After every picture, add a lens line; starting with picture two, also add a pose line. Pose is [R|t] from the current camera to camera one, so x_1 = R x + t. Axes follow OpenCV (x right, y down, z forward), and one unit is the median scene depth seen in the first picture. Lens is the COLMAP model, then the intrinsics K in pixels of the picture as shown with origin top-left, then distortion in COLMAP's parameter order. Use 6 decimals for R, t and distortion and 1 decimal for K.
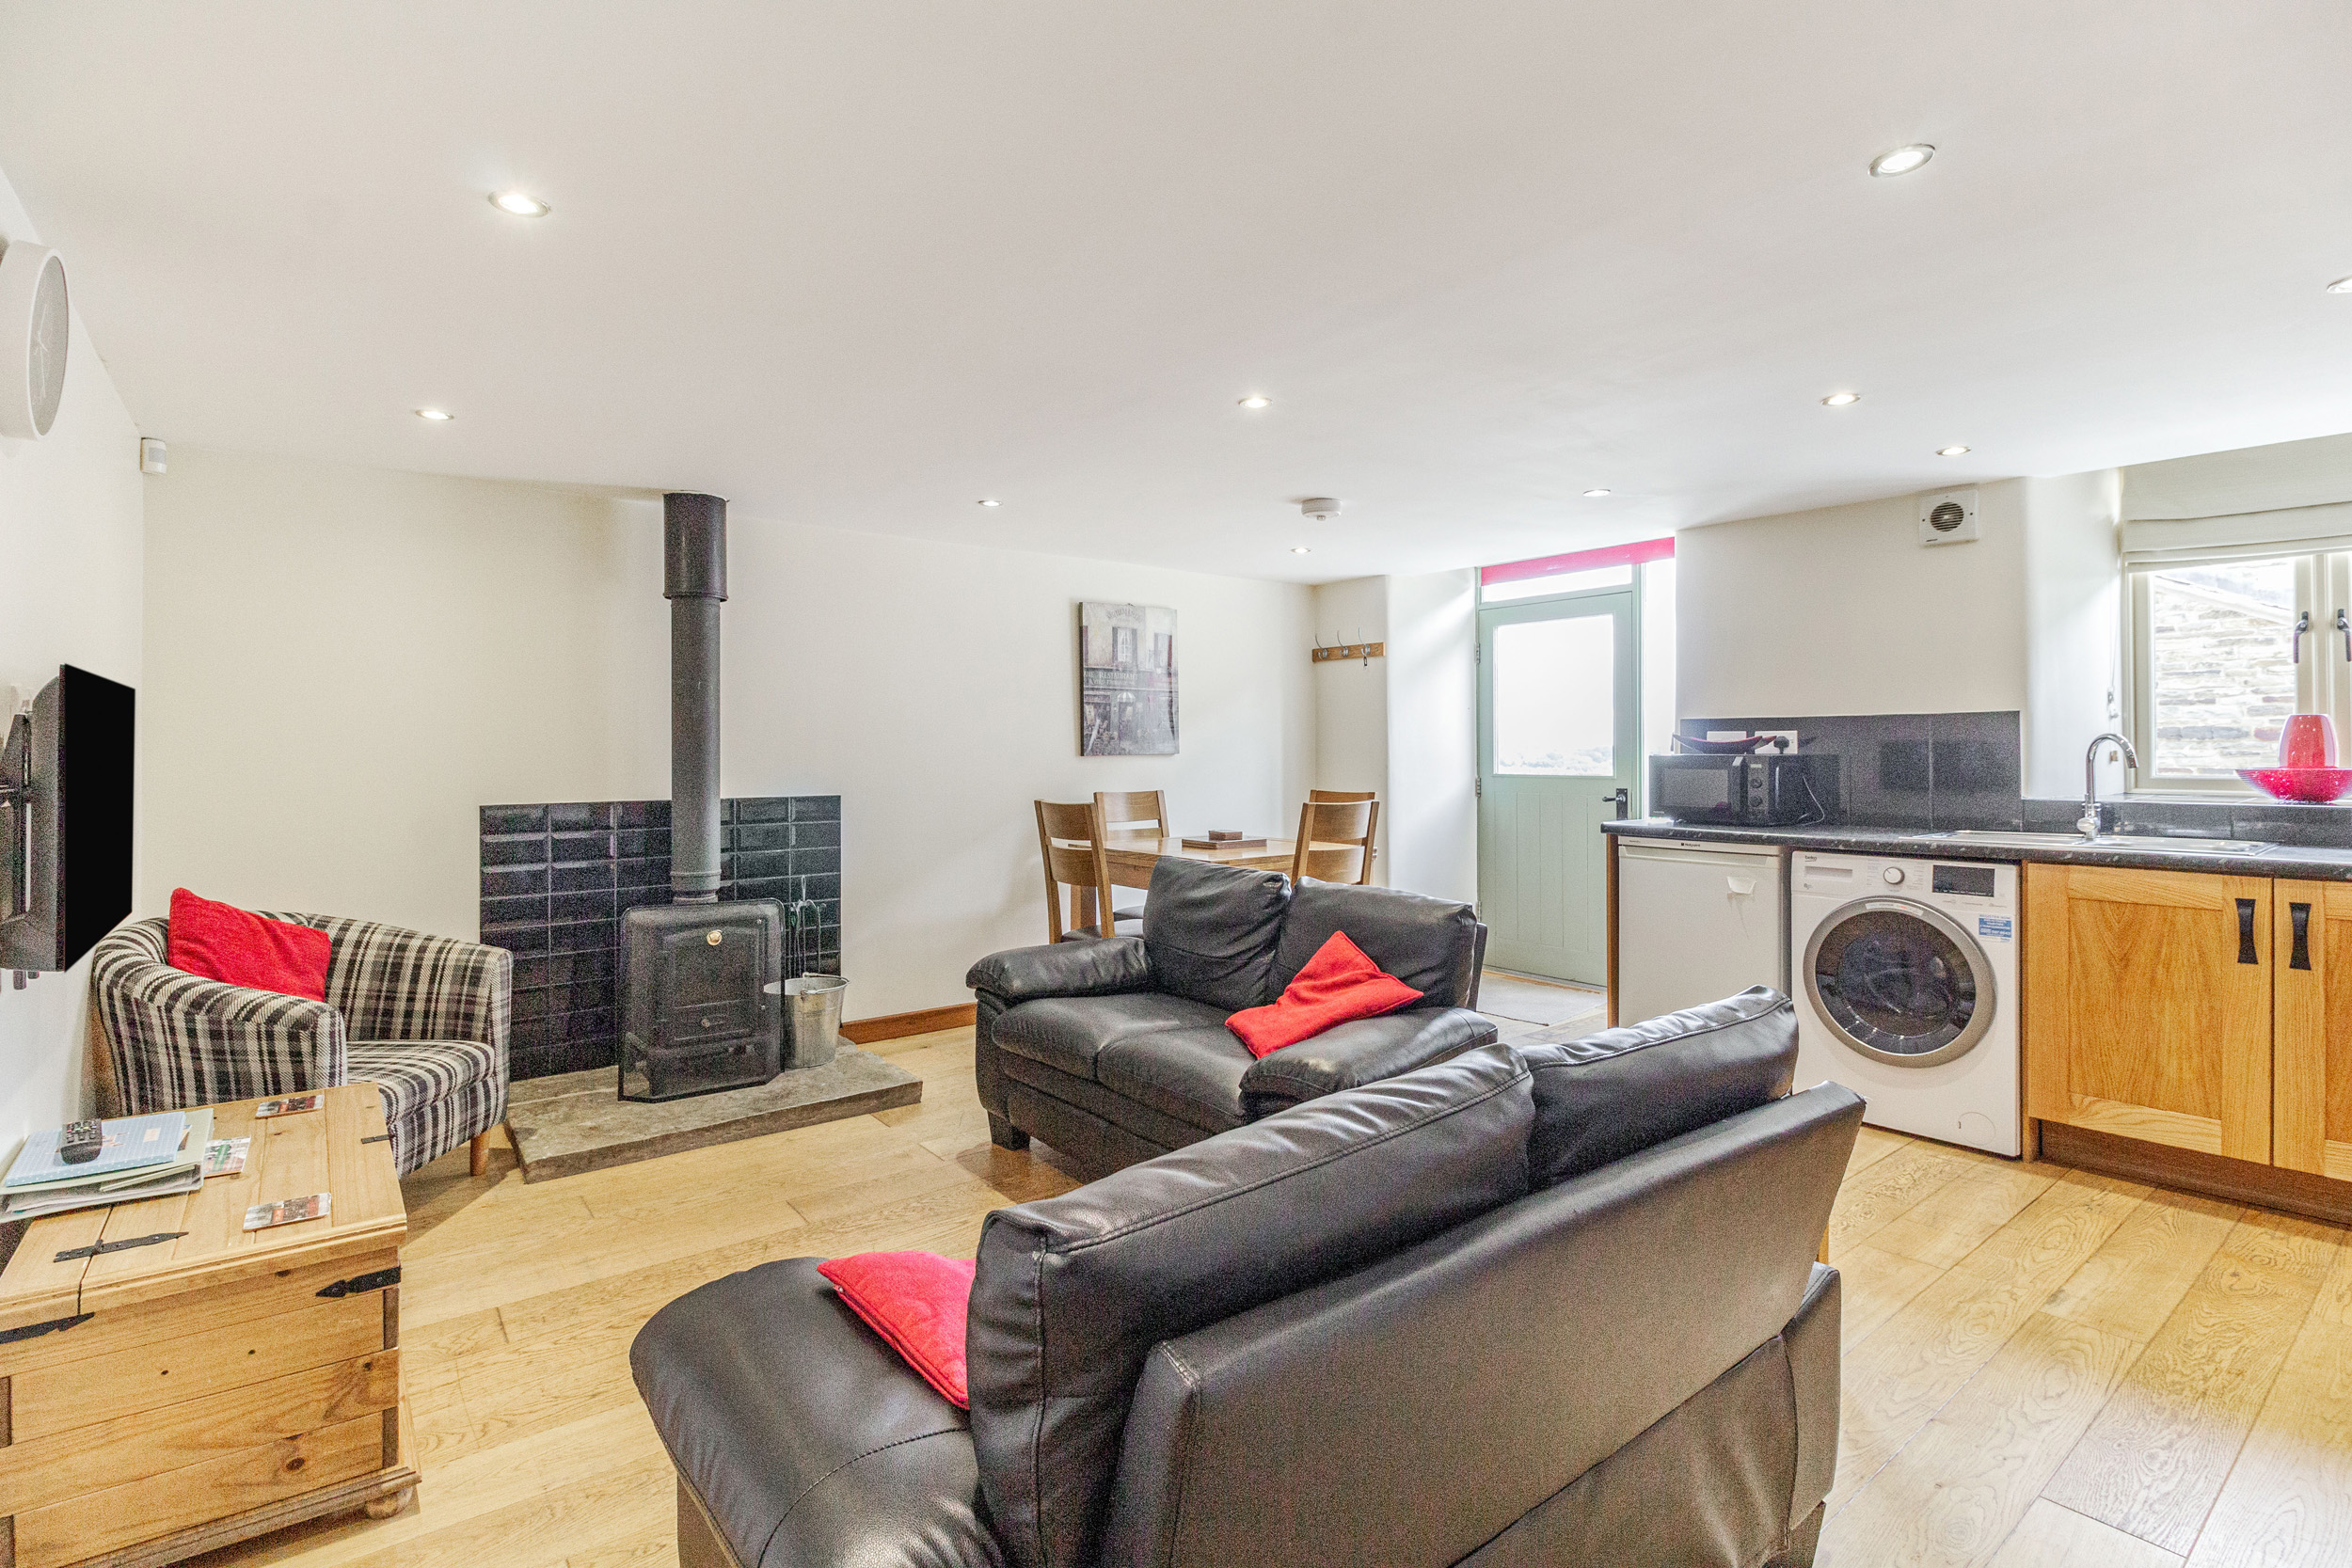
lens RADIAL K [[1101.6, 0, 1168.0], [0, 1101.6, 744.9], [0, 0, 1]] dist [0.001543, -0.010258]
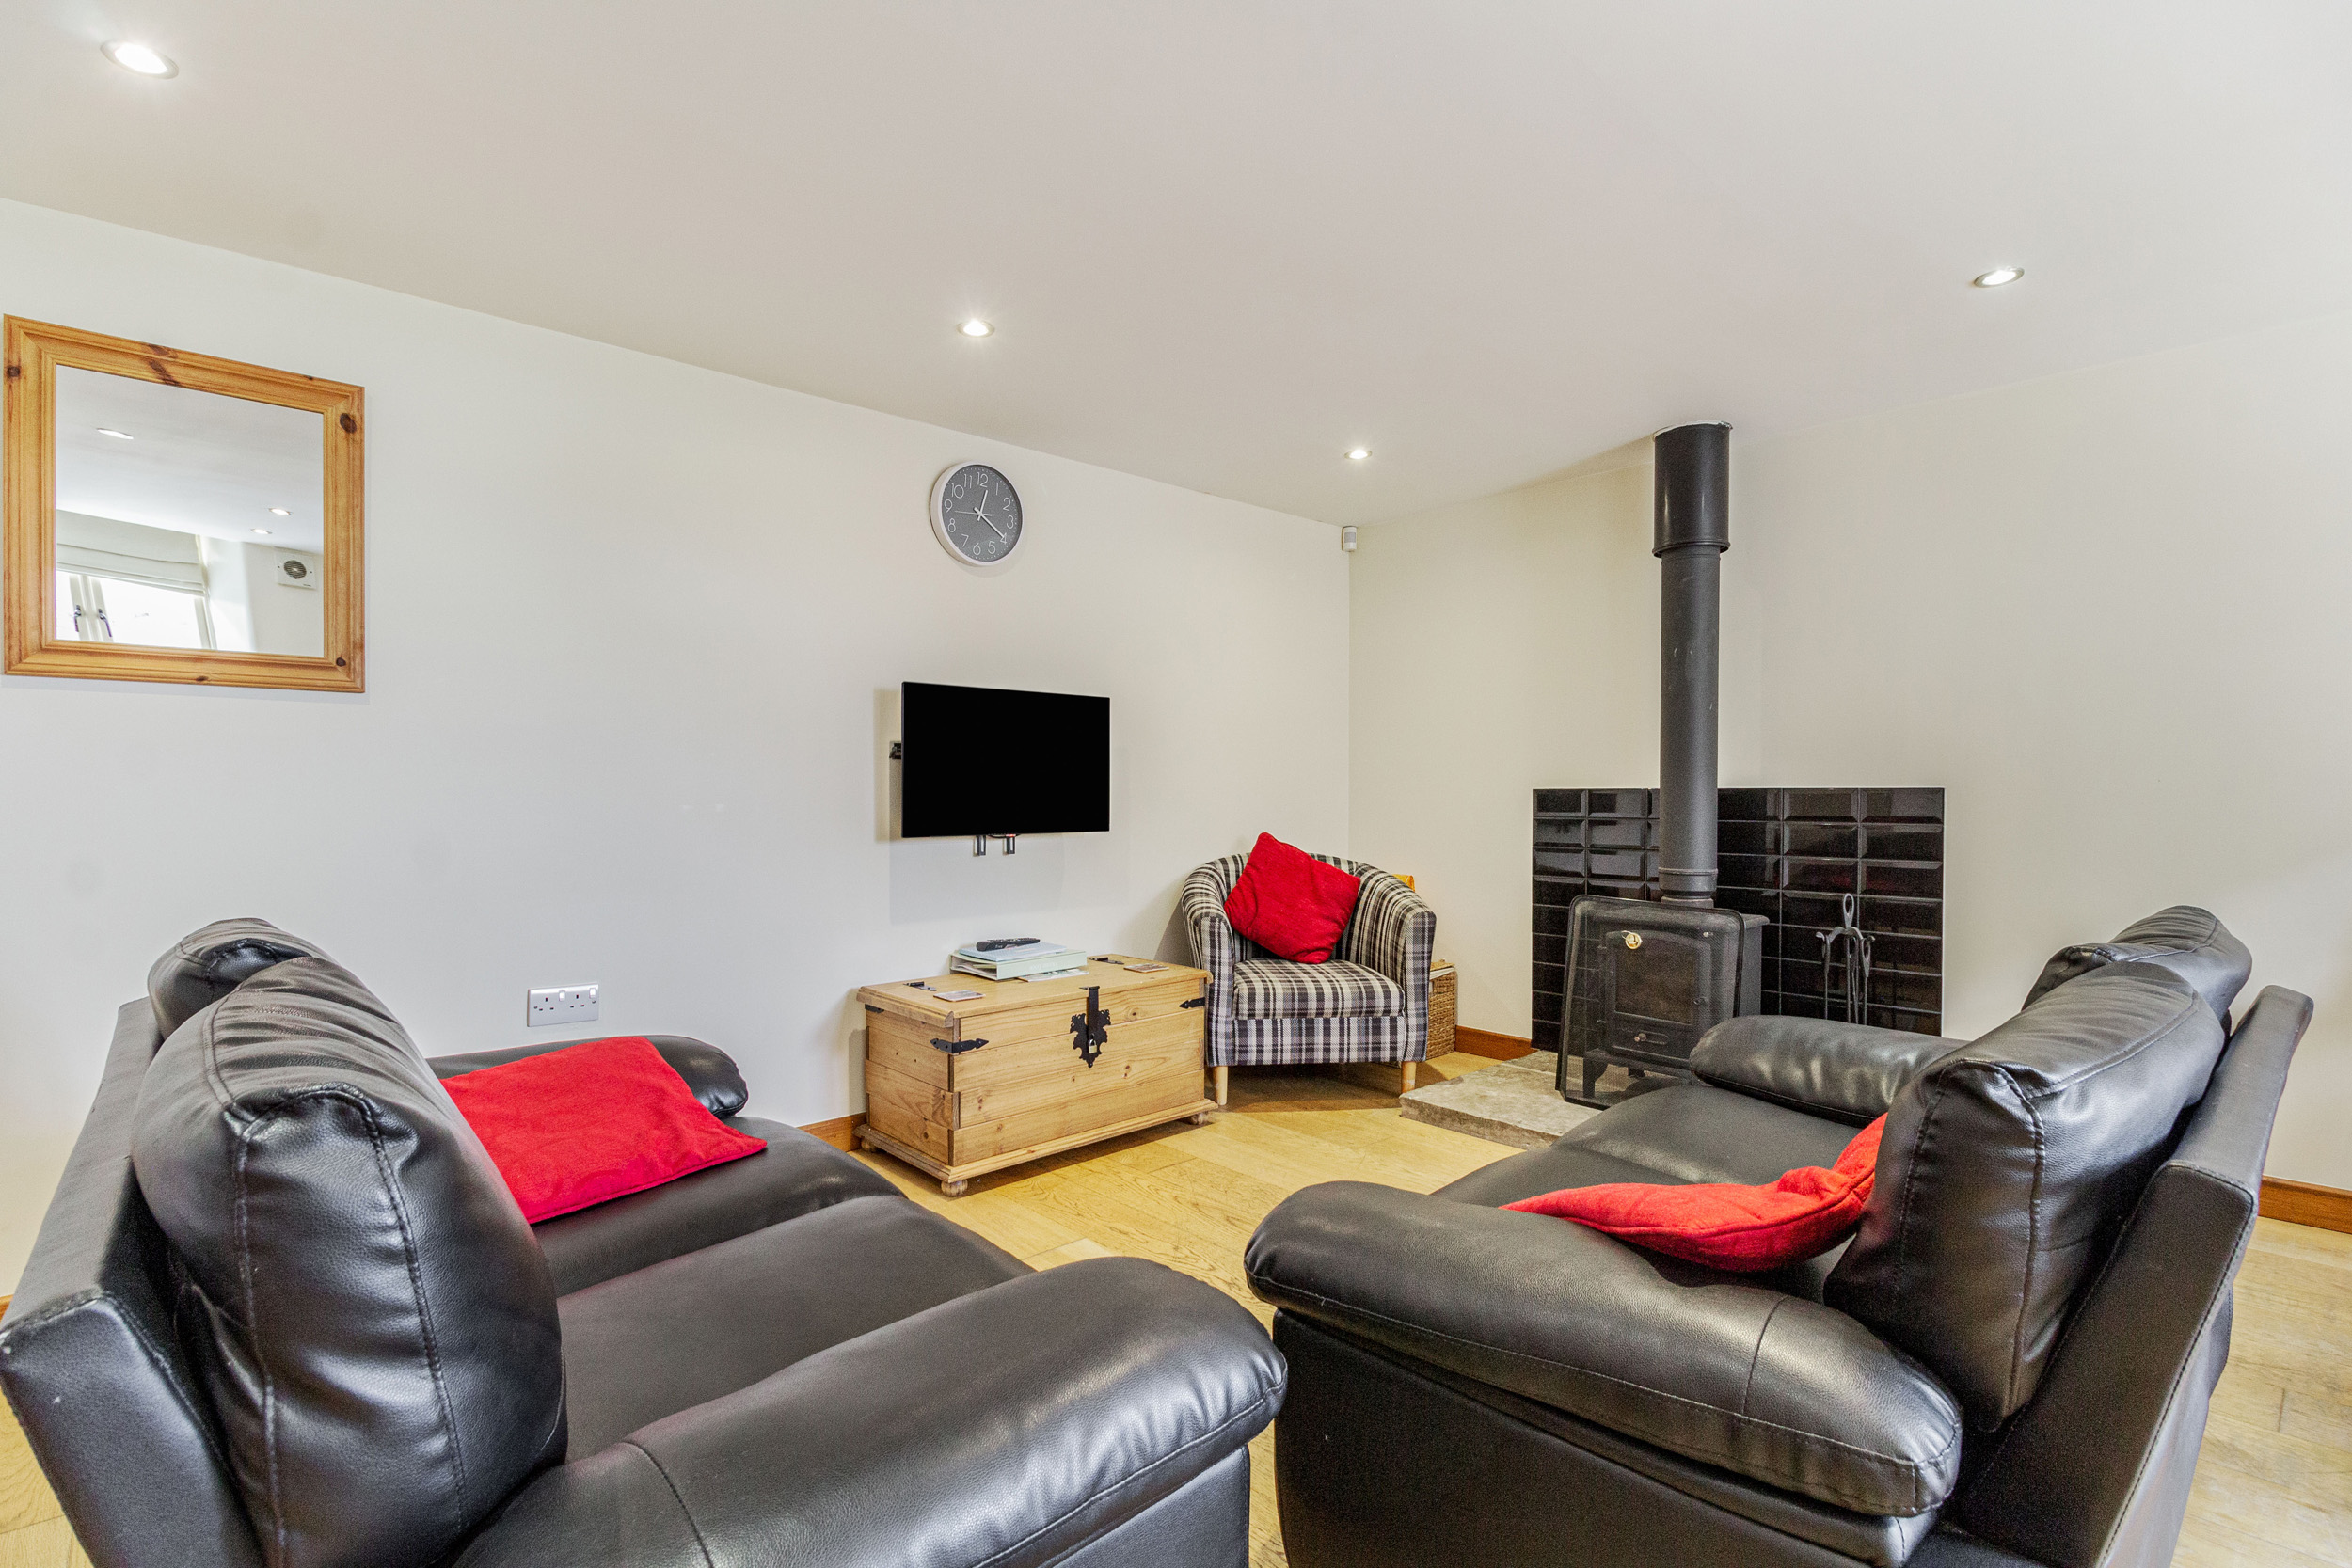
lens RADIAL K [[1108.9, 0, 1179.5], [0, 1108.9, 821.2], [0, 0, 1]] dist [0.010460, -0.016797]
pose [[0.077682, 0.033124, -0.996428, 0.428709], [0.005192, 0.999421, 0.033628, 0.048951], [0.996965, -0.007786, 0.077465, 0.568947]]
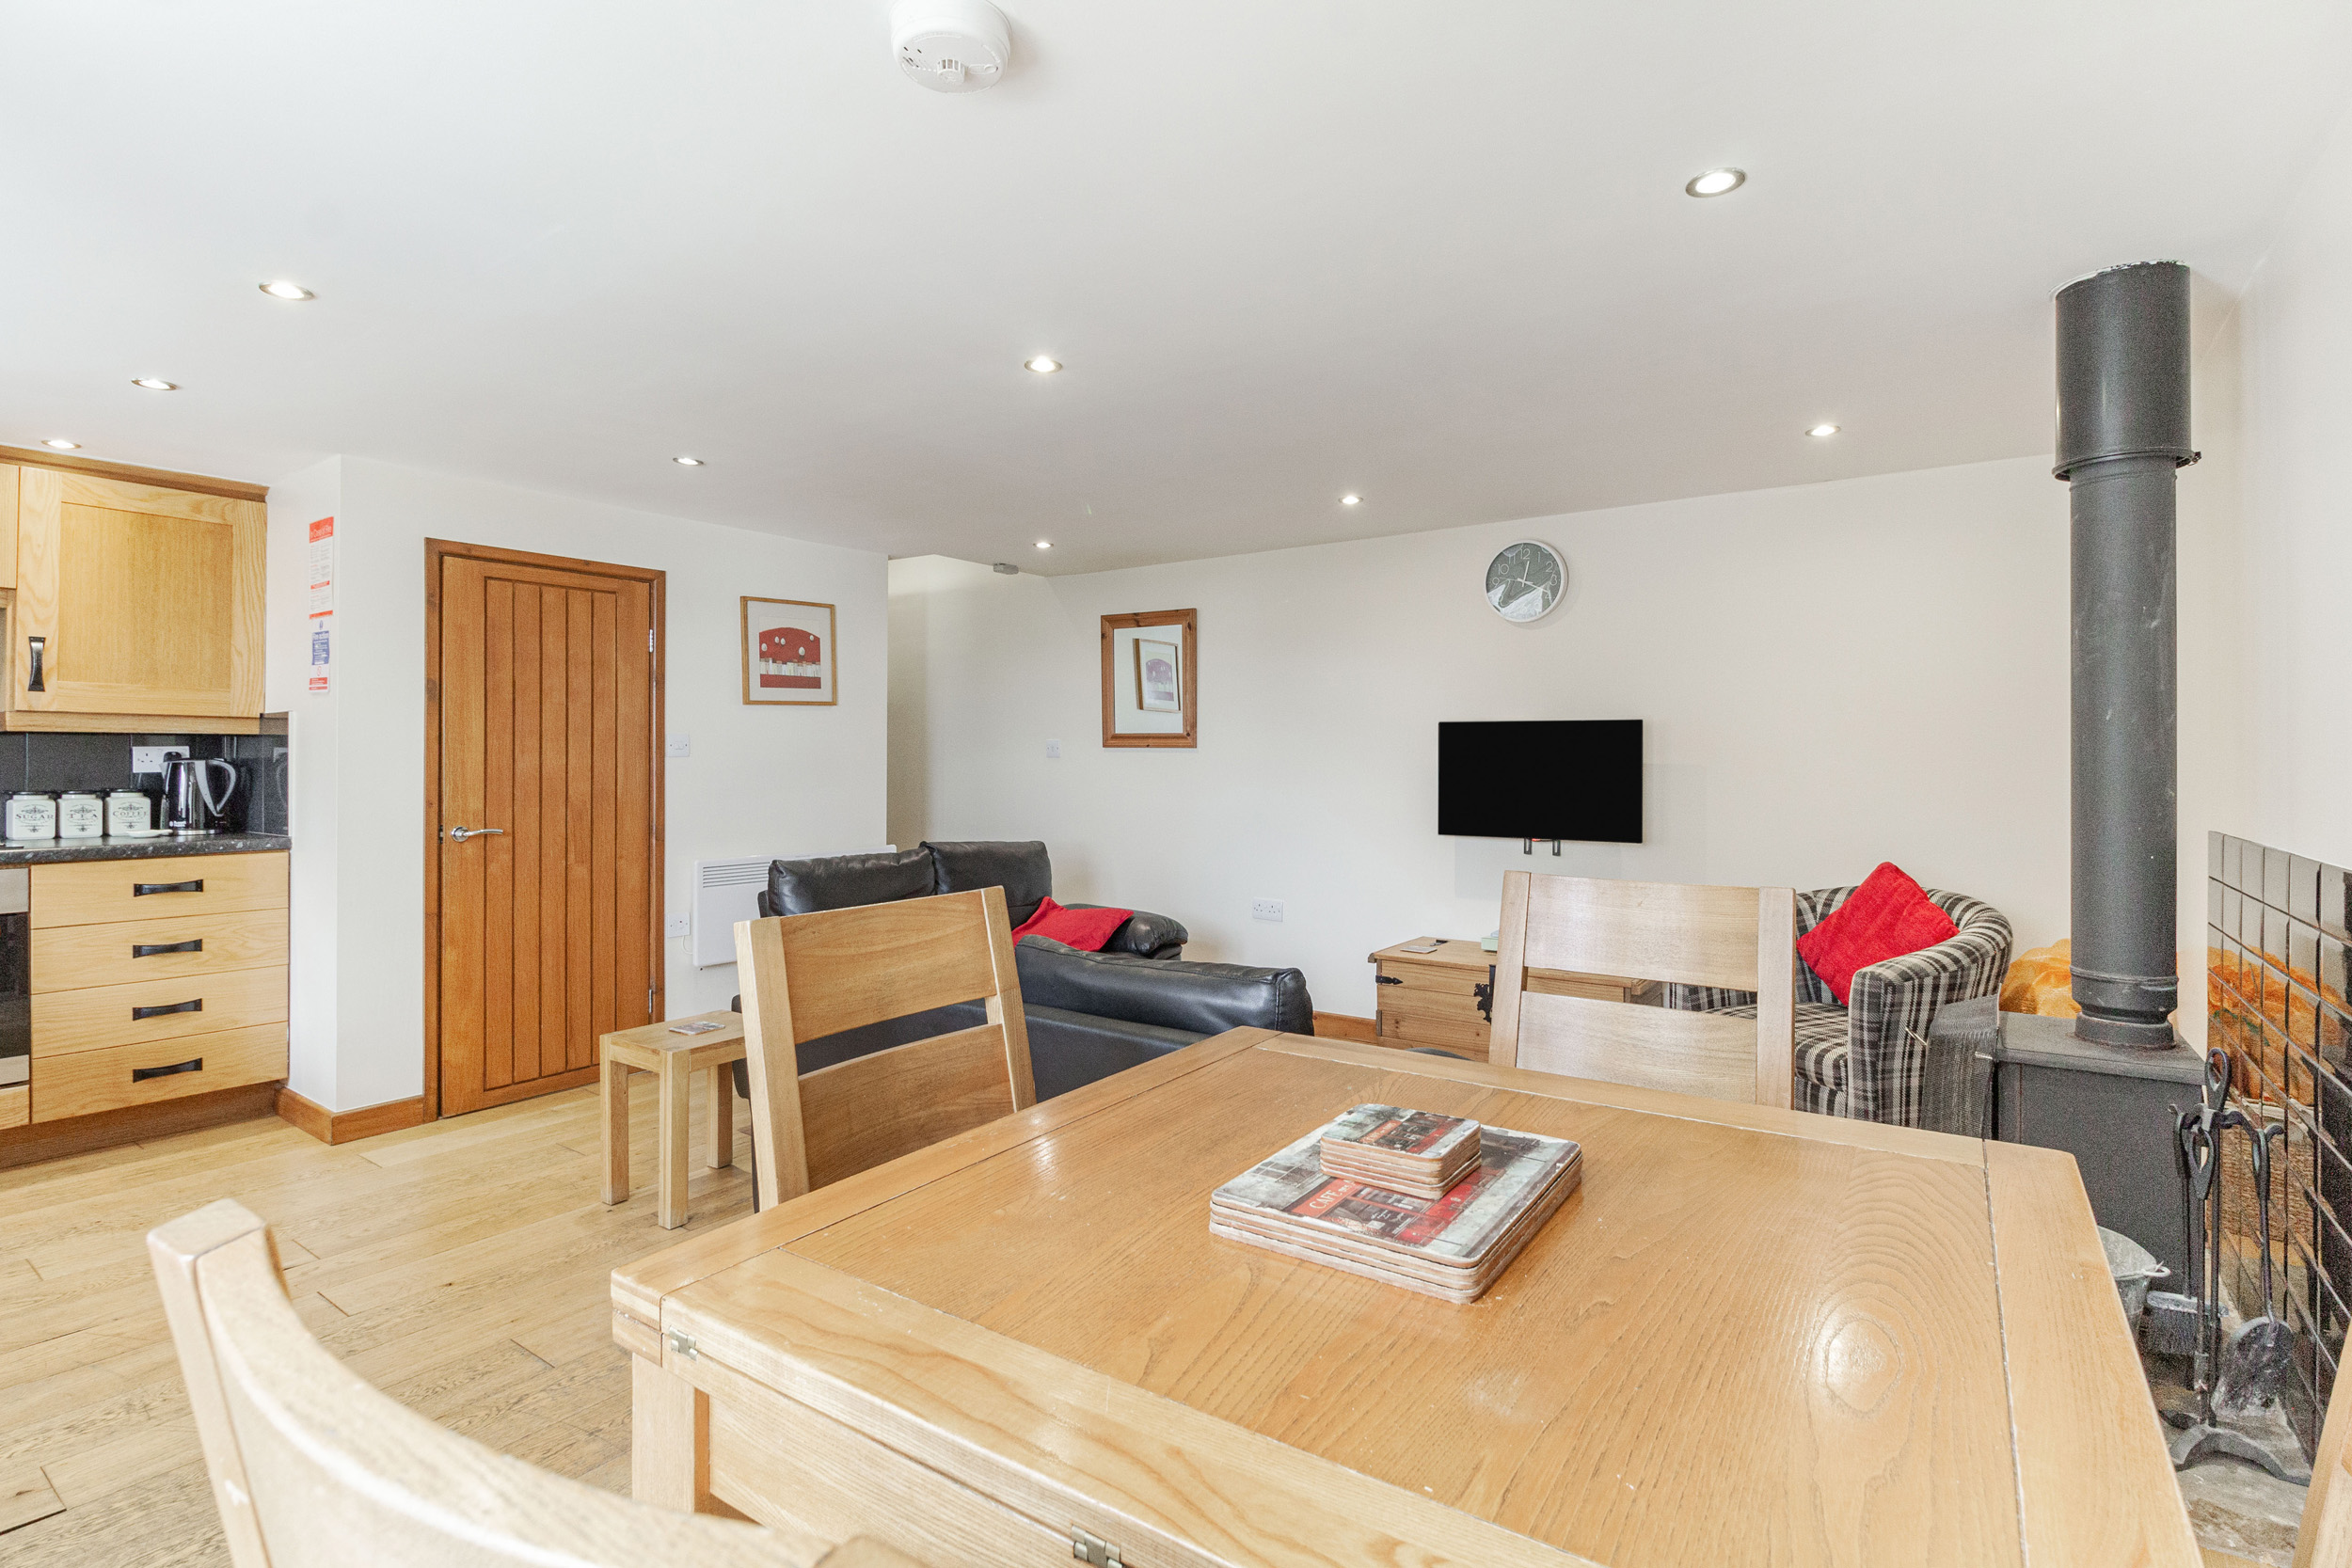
lens RADIAL K [[1121.4, 0, 1160.1], [0, 1121.4, 767.0], [0, 0, 1]] dist [0.017177, -0.016966]
pose [[-0.958205, 0.002778, -0.286068, 0.194996], [0.001685, 0.999990, 0.004068, 0.011939], [0.286077, 0.003416, -0.958201, 1.478384]]
